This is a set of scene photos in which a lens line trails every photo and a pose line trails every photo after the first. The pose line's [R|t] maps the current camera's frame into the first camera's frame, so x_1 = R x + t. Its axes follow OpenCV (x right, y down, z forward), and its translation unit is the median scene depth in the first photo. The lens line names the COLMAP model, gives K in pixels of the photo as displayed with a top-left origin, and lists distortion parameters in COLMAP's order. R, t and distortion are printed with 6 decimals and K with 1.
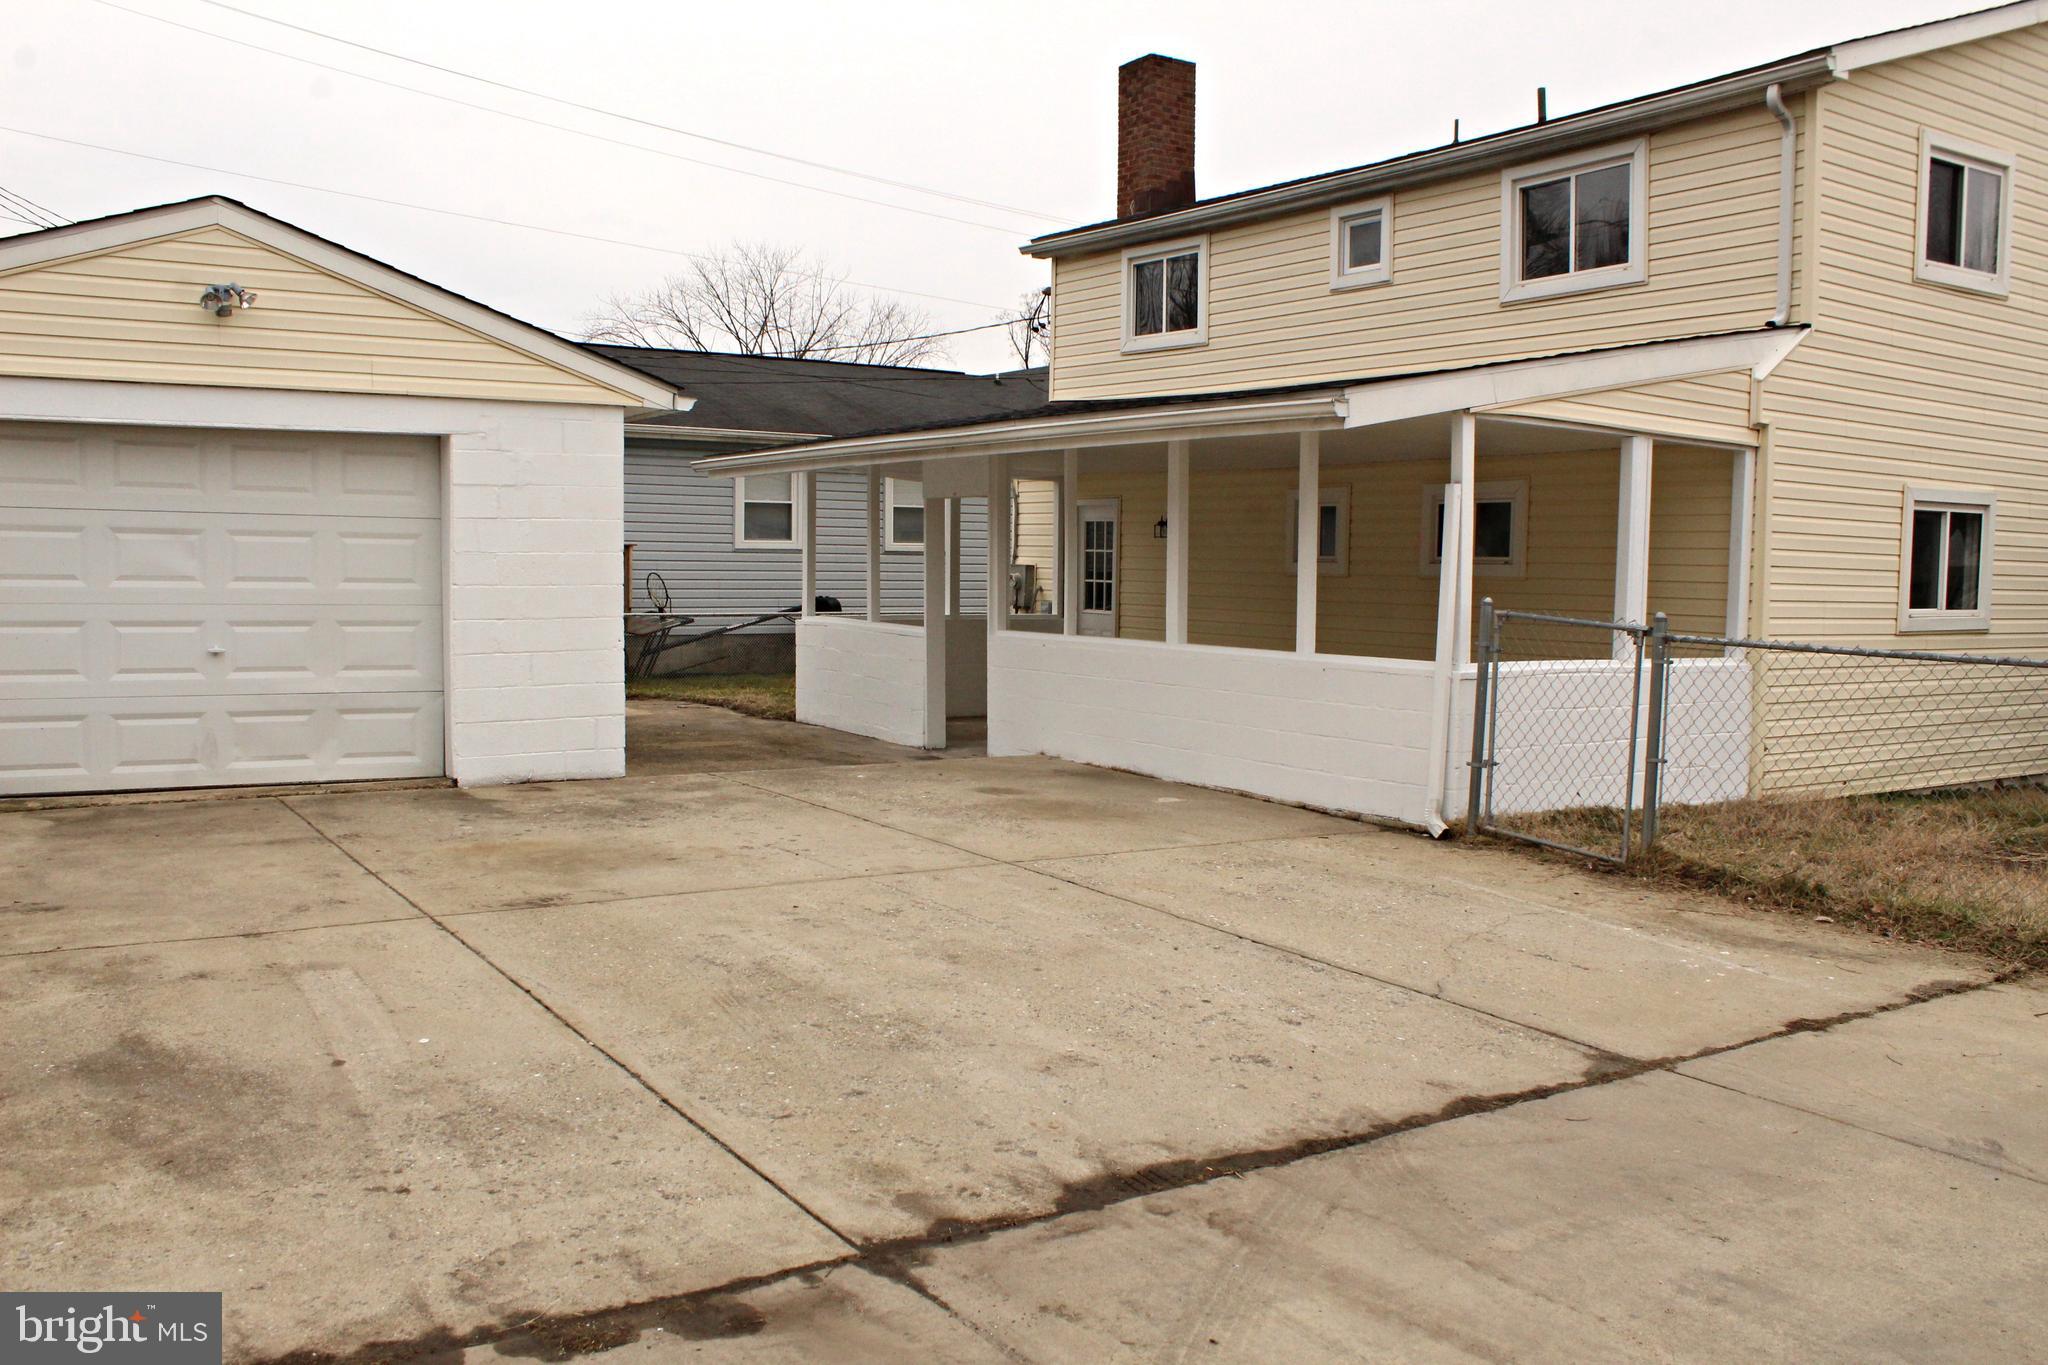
lens RADIAL K [[1722.8, 0, 1028.9], [0, 1722.8, 690.1], [0, 0, 1]] dist [-0.170608, 0.149210]
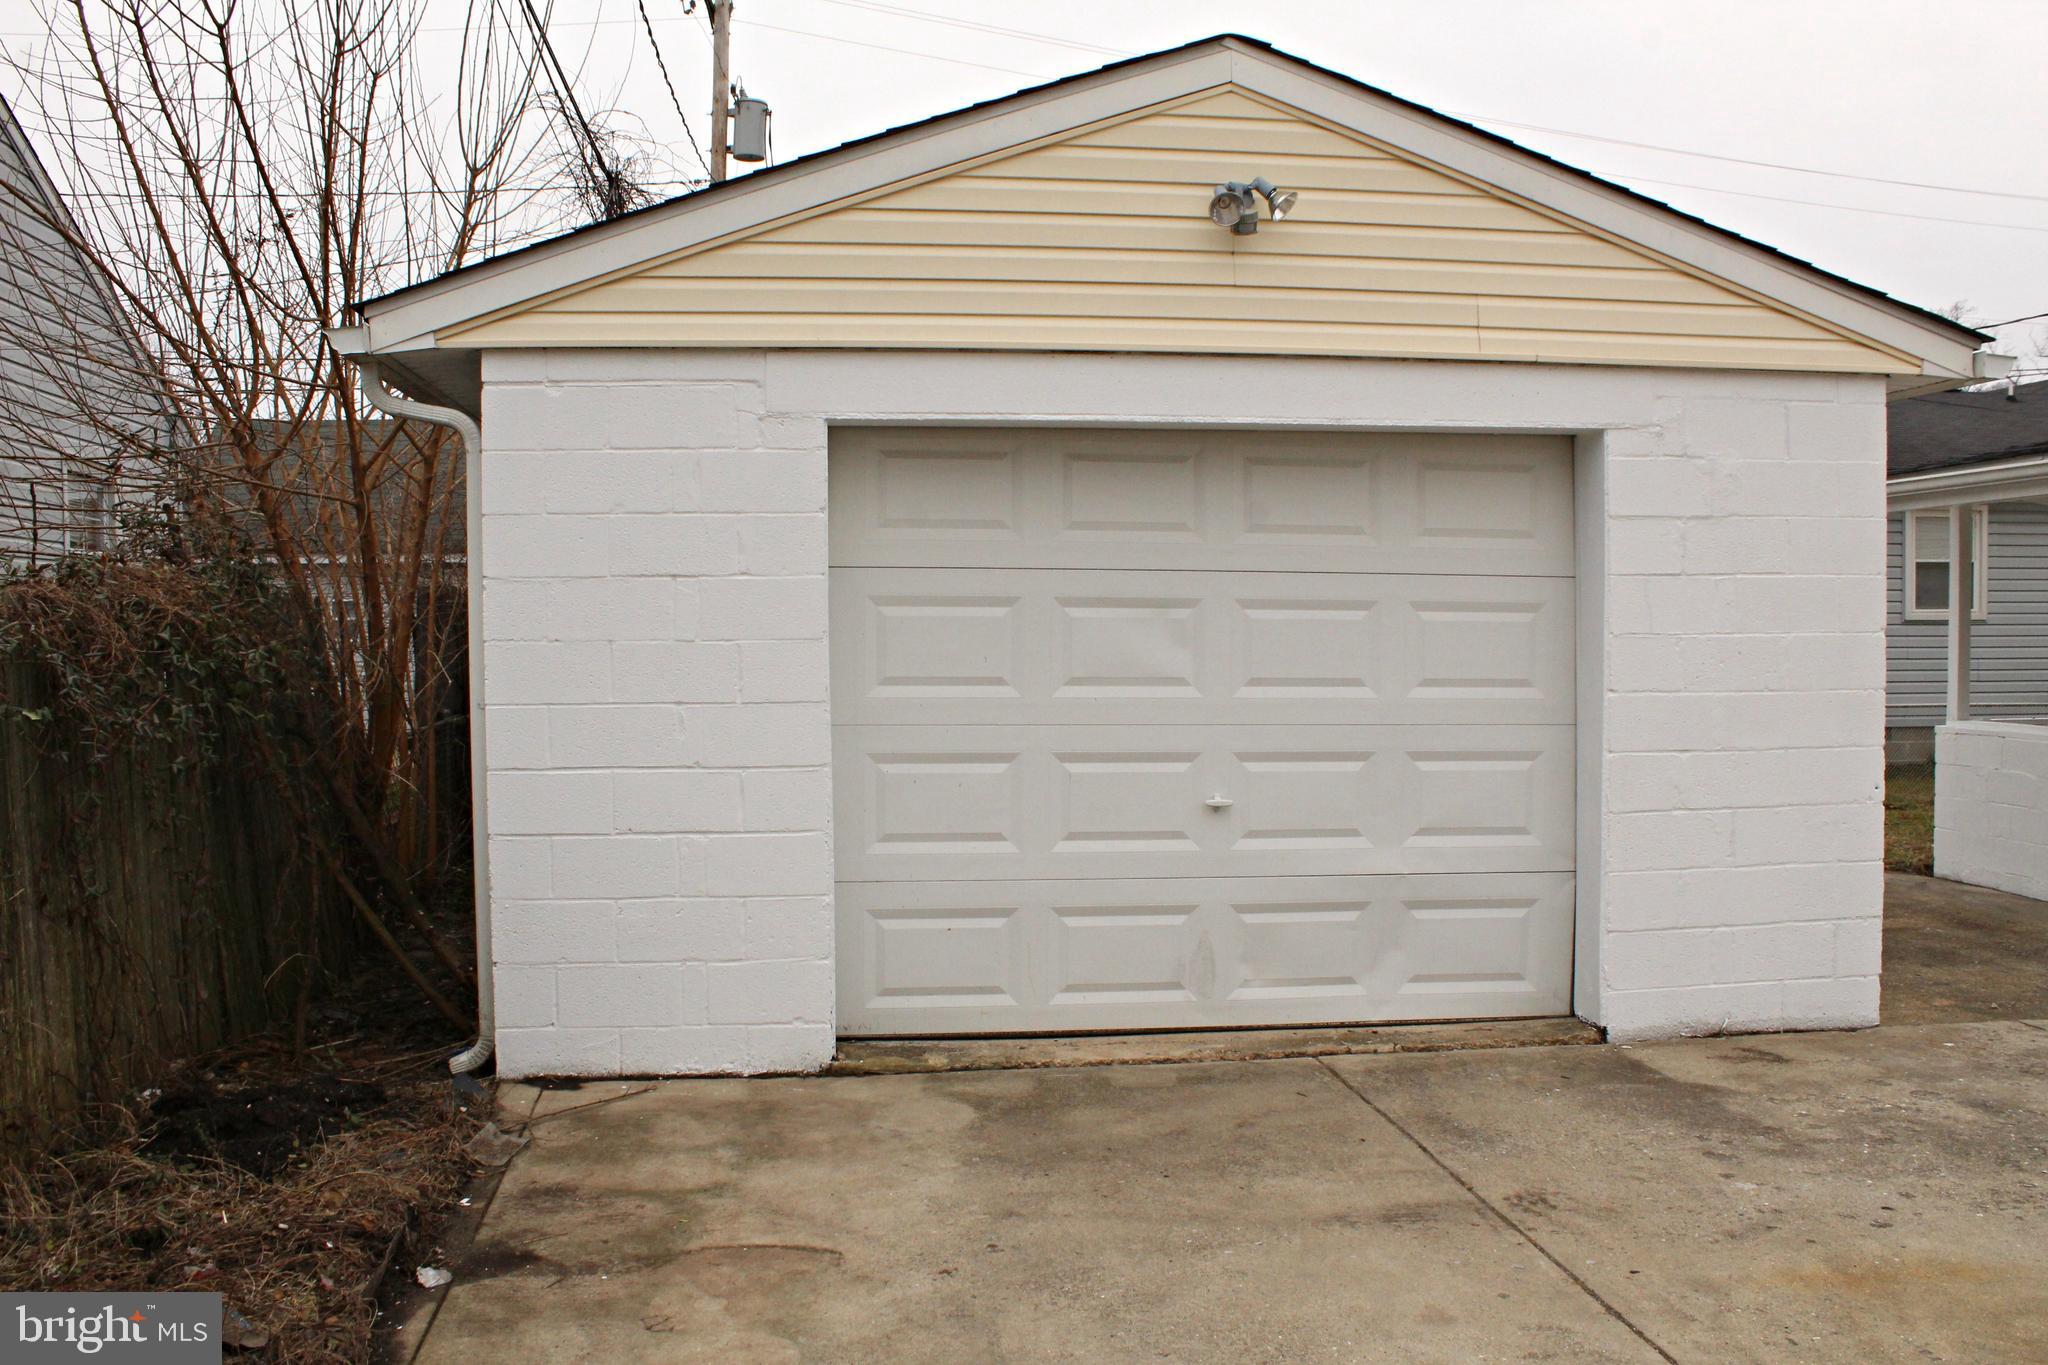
lens RADIAL K [[1722.8, 0, 1016.3], [0, 1722.8, 684.1], [0, 0, 1]] dist [-0.170608, 0.149210]
pose [[0.898611, -0.002533, -0.438739, -0.276603], [-0.016981, 0.999033, -0.040549, -0.038941], [0.438418, 0.043888, 0.897699, 0.407717]]
